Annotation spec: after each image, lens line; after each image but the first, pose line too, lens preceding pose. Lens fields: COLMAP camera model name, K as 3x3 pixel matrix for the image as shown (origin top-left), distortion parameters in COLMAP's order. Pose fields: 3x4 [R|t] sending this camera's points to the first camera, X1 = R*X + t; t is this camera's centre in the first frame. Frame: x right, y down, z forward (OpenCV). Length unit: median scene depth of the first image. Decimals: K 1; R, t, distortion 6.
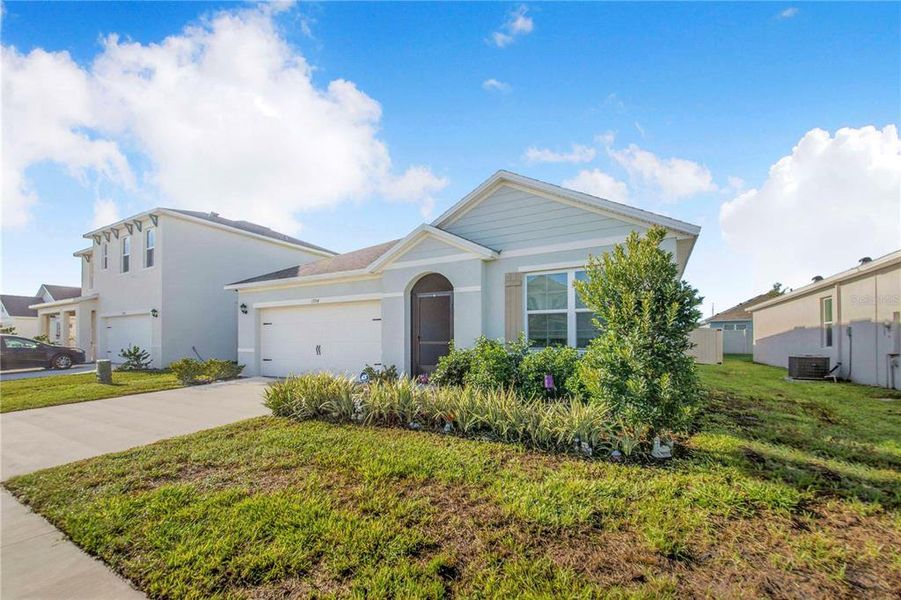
lens RADIAL K [[373.9, 0, 449.9], [0, 373.9, 339.9], [0, 0, 1]] dist [-0.000050, 0.000032]
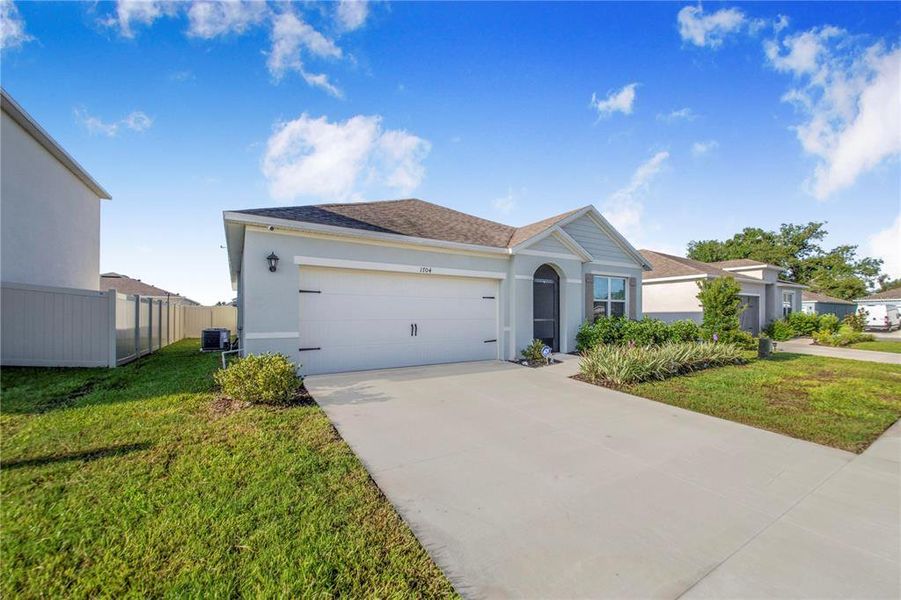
lens RADIAL K [[359.5, 0, 452.5], [0, 359.5, 328.3], [0, 0, 1]] dist [0.000056, -0.000095]
pose [[0.505102, -0.024462, 0.862713, -1.228333], [-0.001169, 0.999578, 0.029027, 0.001475], [-0.863059, -0.015671, 0.504860, 0.657513]]
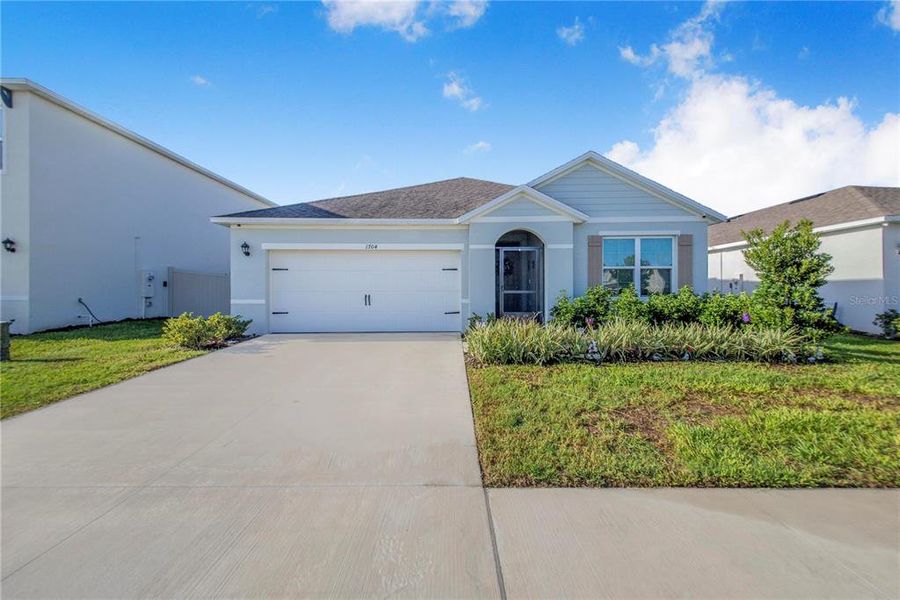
lens RADIAL K [[336.4, 0, 453.0], [0, 336.4, 294.6], [0, 0, 1]] dist [0.028468, -0.000254]
pose [[0.877517, -0.002689, 0.479538, -0.703796], [-0.001069, 0.999971, 0.007564, 0.009488], [-0.479545, -0.007150, 0.877488, 0.203287]]
